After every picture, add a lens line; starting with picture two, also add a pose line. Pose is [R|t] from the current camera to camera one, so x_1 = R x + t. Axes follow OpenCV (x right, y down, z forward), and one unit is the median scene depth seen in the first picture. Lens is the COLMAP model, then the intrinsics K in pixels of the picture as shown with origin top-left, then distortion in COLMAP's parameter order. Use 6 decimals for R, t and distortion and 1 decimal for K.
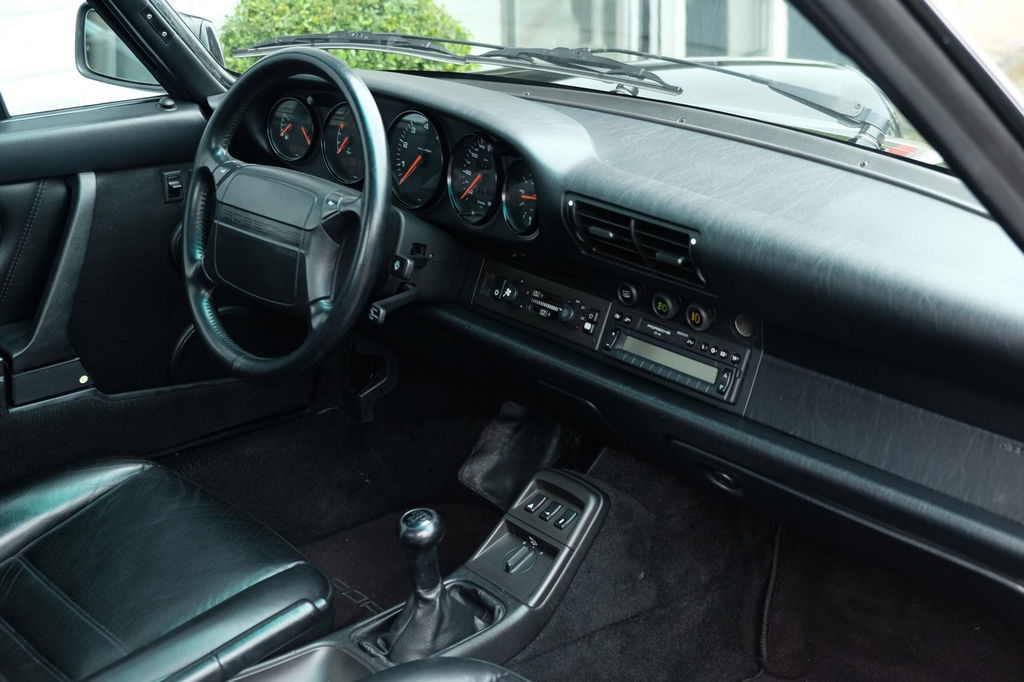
lens RADIAL K [[1482.4, 0, 512.0], [0, 1482.4, 341.0], [0, 0, 1]] dist [-0.019101, 0.006923]
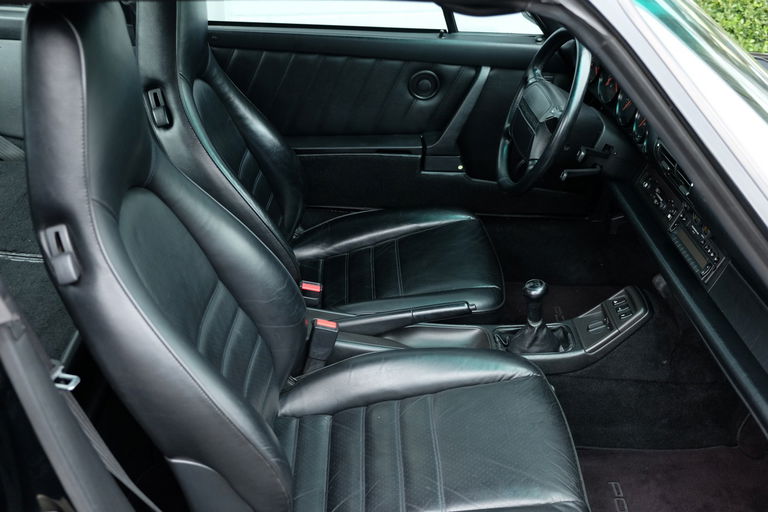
lens RADIAL K [[832.5, 0, 384.0], [0, 832.5, 256.0], [0, 0, 1]] dist [-0.071110, 0.008083]
pose [[0.776659, 0.329177, -0.537069, 0.315037], [-0.255133, 0.943917, 0.209590, -0.080622], [0.575940, -0.025756, 0.817086, 0.014865]]
